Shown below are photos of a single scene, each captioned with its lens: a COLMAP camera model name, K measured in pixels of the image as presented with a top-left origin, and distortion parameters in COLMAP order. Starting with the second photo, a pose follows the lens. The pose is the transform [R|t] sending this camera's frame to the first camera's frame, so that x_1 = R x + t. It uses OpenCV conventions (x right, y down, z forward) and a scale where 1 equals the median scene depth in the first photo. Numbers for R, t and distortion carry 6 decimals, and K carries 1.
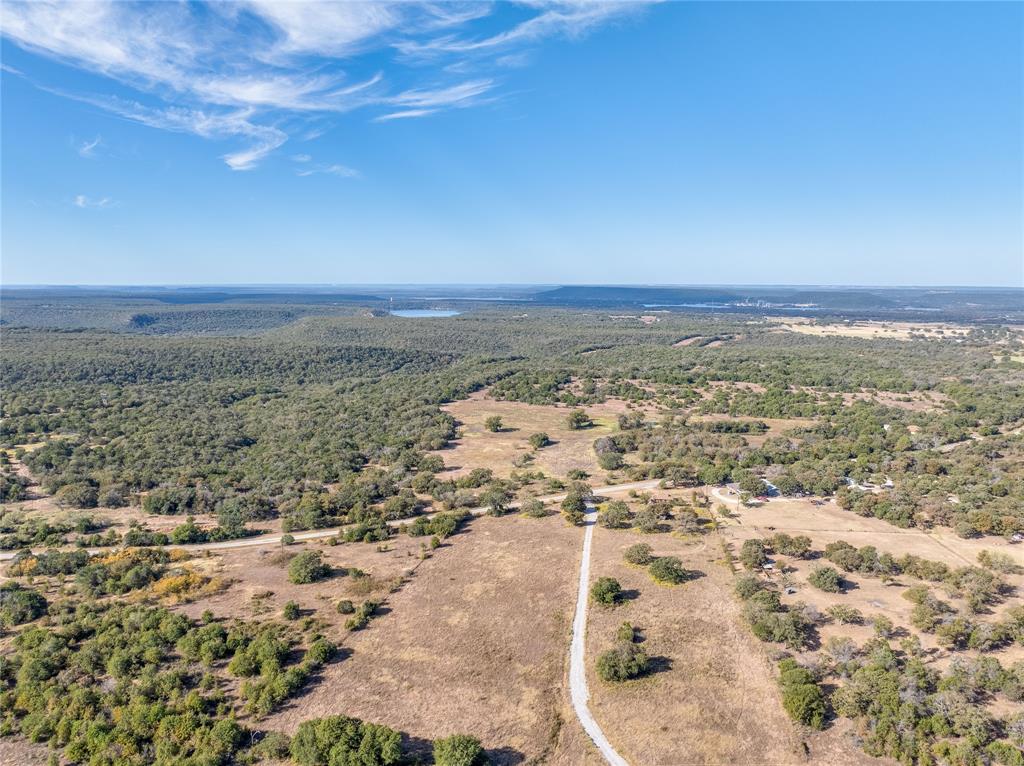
lens RADIAL K [[723.1, 0, 517.2], [0, 723.1, 381.0], [0, 0, 1]] dist [-0.047446, 0.036807]
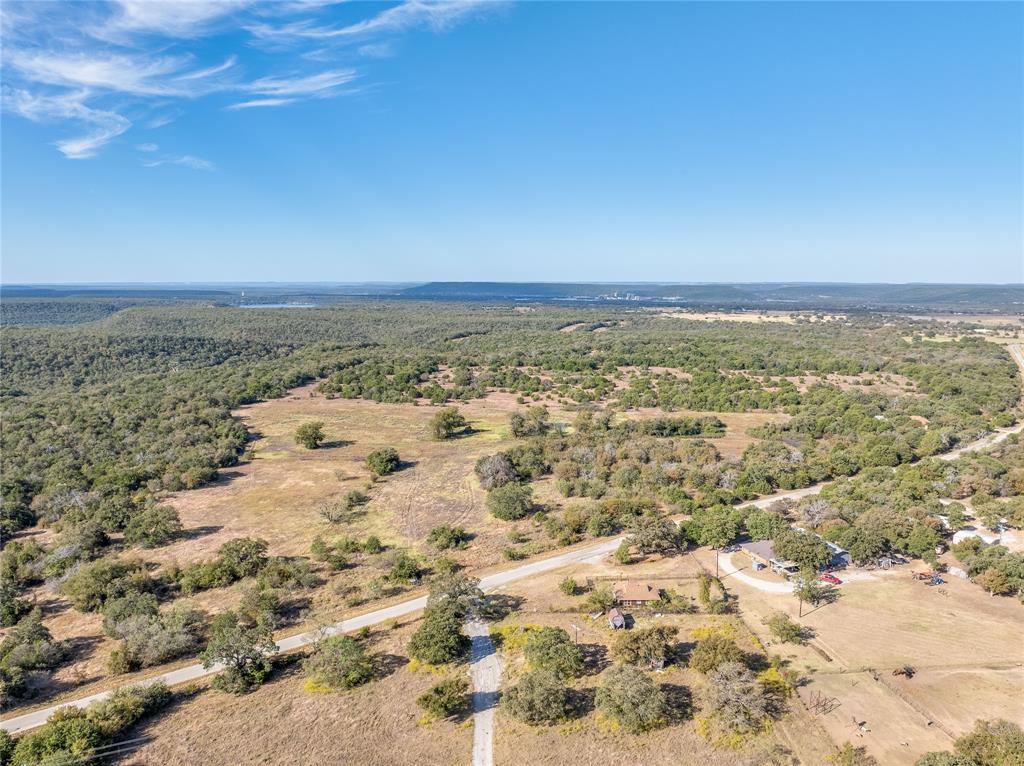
lens RADIAL K [[723.1, 0, 512.1], [0, 723.1, 386.8], [0, 0, 1]] dist [-0.047446, 0.036807]
pose [[0.985220, -0.025424, 0.169397, 0.025119], [0.023782, 0.999649, 0.011714, 0.011524], [-0.169635, -0.007512, 0.985478, 0.281639]]
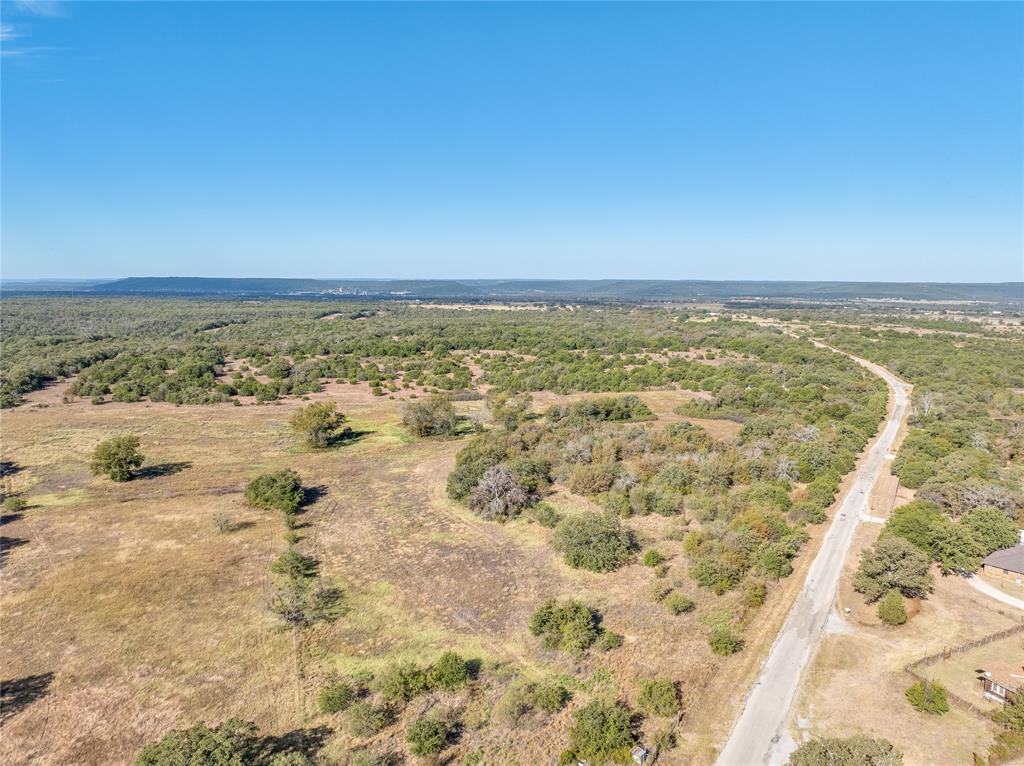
lens RADIAL K [[723.1, 0, 504.9], [0, 723.1, 379.6], [0, 0, 1]] dist [-0.047446, 0.036807]
pose [[0.852289, -0.068288, 0.518594, -0.038602], [0.066491, 0.997543, 0.022080, 0.017895], [-0.518827, 0.015664, 0.854736, 0.440161]]
